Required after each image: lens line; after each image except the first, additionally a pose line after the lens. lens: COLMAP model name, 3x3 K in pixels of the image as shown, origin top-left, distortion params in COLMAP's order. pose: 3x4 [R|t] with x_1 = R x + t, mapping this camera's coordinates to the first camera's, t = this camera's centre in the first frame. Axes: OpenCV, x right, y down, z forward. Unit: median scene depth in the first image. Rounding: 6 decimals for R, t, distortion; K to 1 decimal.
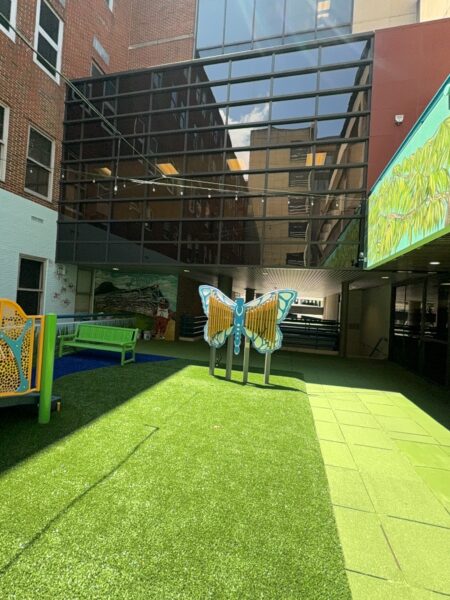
lens RADIAL K [[272.5, 0, 225.0], [0, 272.5, 300.0], [0, 0, 1]] dist [0.000234, 0.000061]
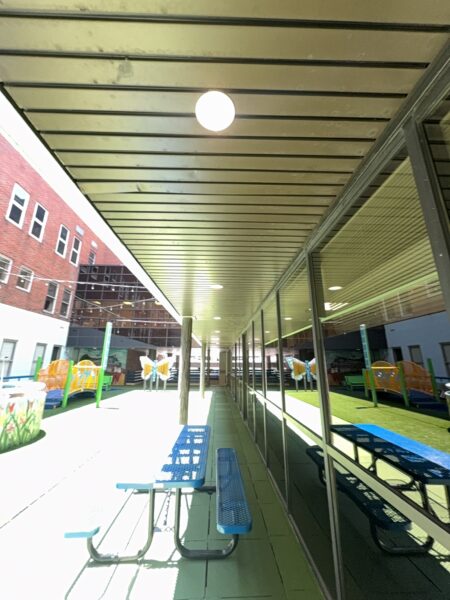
lens RADIAL K [[238.3, 0, 225.0], [0, 238.3, 300.0], [0, 0, 1]] dist [0.000325, -0.000019]
pose [[0.964448, 0.015812, 0.263801, 0.058553], [0.047725, 0.971376, -0.232705, -0.006099], [-0.259929, 0.237022, 0.936086, -1.099282]]
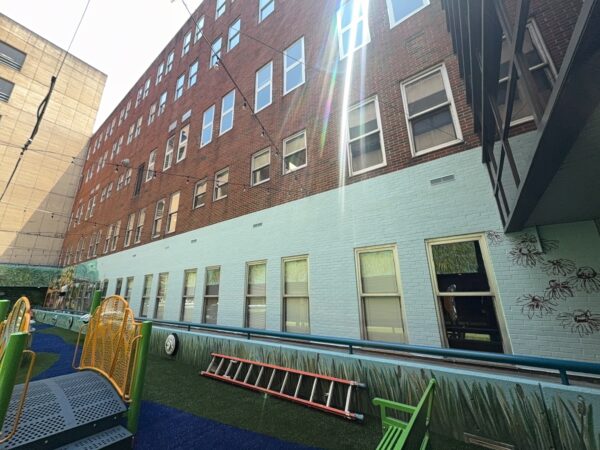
lens RADIAL K [[238.3, 0, 300.0], [0, 238.3, 225.0], [0, 0, 1]] dist [0.000325, -0.000019]
pose [[-0.385958, -0.307351, -0.869811, -0.096642], [0.005630, 0.942066, -0.335380, -0.007993], [0.922499, -0.134340, -0.361868, 0.834546]]
